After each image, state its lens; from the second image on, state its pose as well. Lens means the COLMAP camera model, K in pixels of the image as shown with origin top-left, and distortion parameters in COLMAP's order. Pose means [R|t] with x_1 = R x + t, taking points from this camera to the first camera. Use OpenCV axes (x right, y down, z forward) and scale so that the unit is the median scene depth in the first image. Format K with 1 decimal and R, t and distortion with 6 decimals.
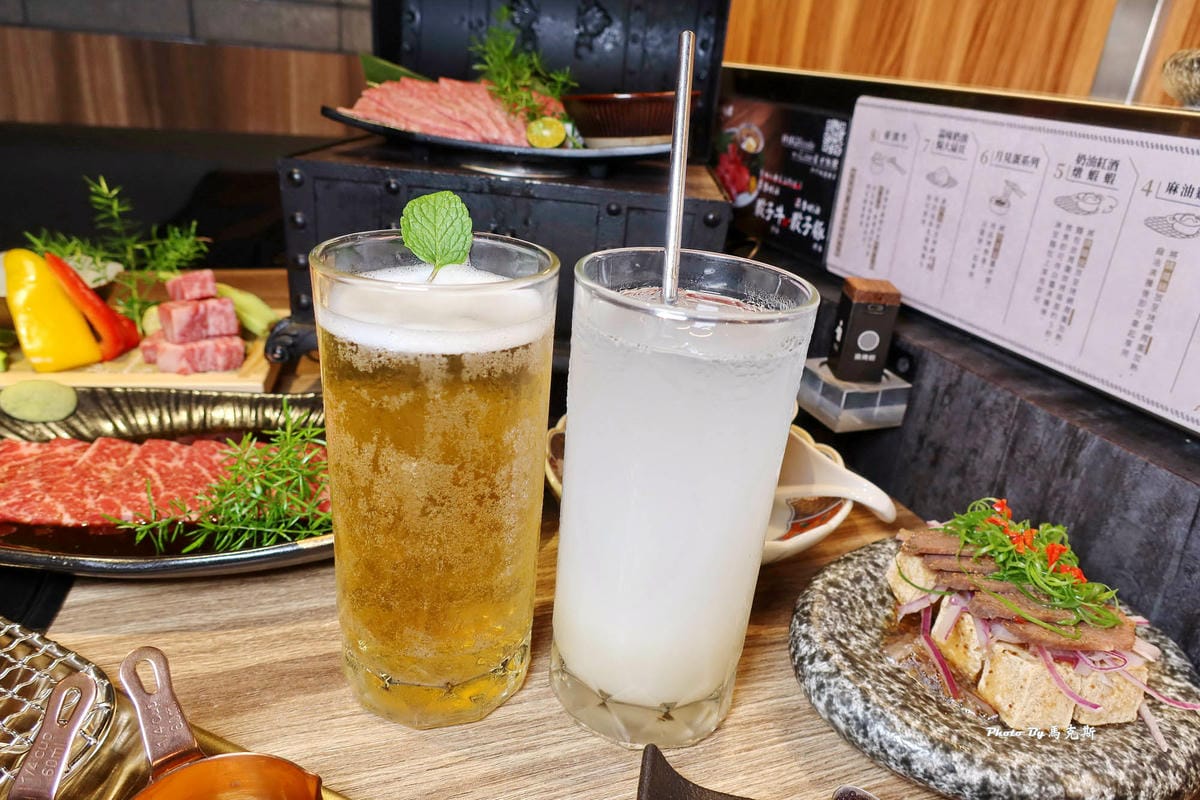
lens RADIAL K [[811.5, 0, 597.6], [0, 811.5, 399.4], [0, 0, 1]] dist [-0.013998, 0.000402]
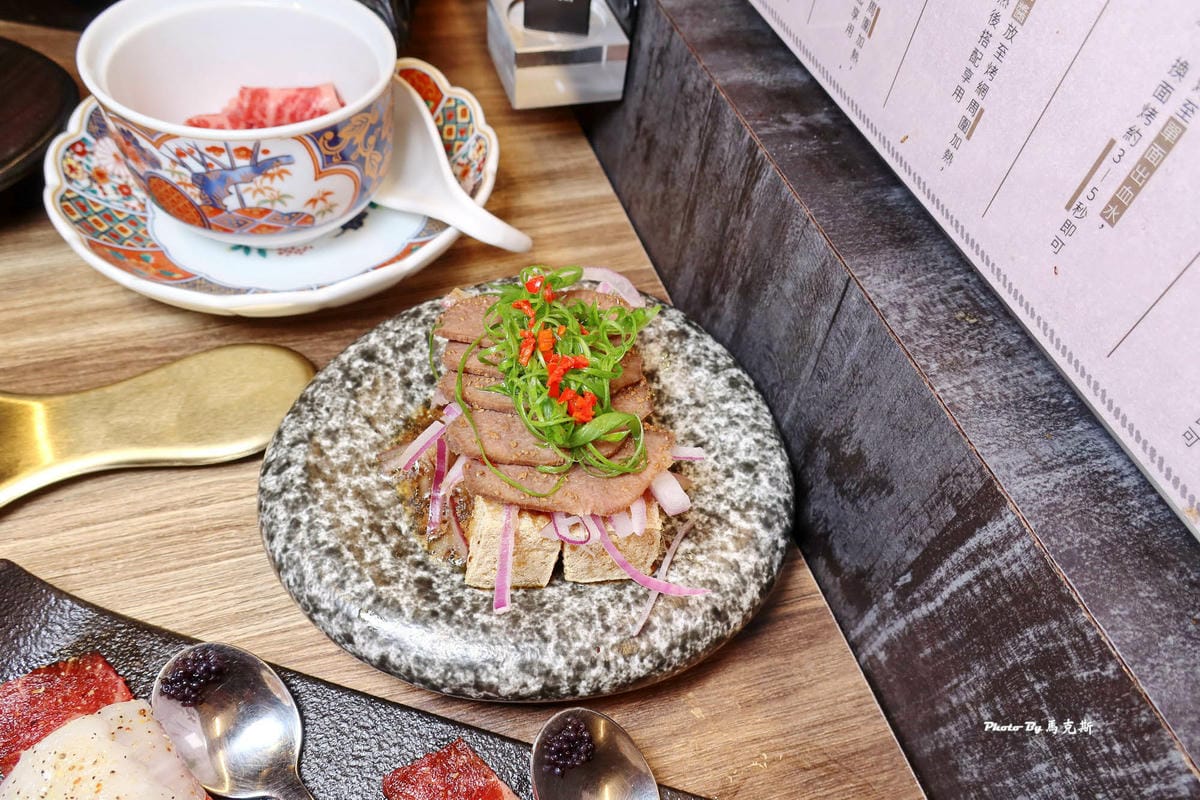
lens RADIAL K [[811.5, 0, 597.4], [0, 811.5, 393.4], [0, 0, 1]] dist [-0.013998, 0.000402]
pose [[0.998300, 0.054964, -0.019397, 0.470789], [-0.039318, 0.880703, 0.472035, -0.094217], [0.043027, -0.470470, 0.881366, 0.294004]]
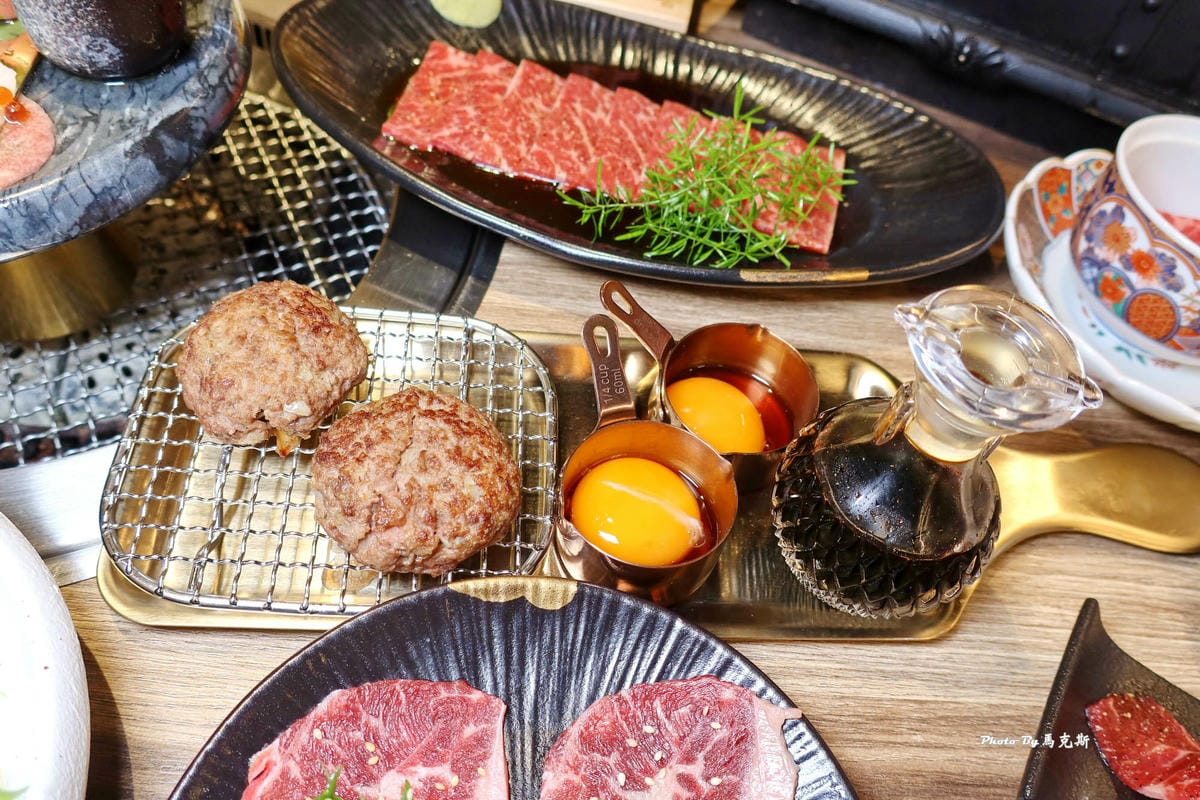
lens RADIAL K [[915.6, 0, 593.2], [0, 915.6, 398.8], [0, 0, 1]] dist [-0.029037, -0.003036]
pose [[0.923585, 0.323769, -0.205342, -0.225882], [-0.193989, 0.856607, 0.478114, -0.147850], [0.330696, -0.401744, 0.853956, -0.016896]]
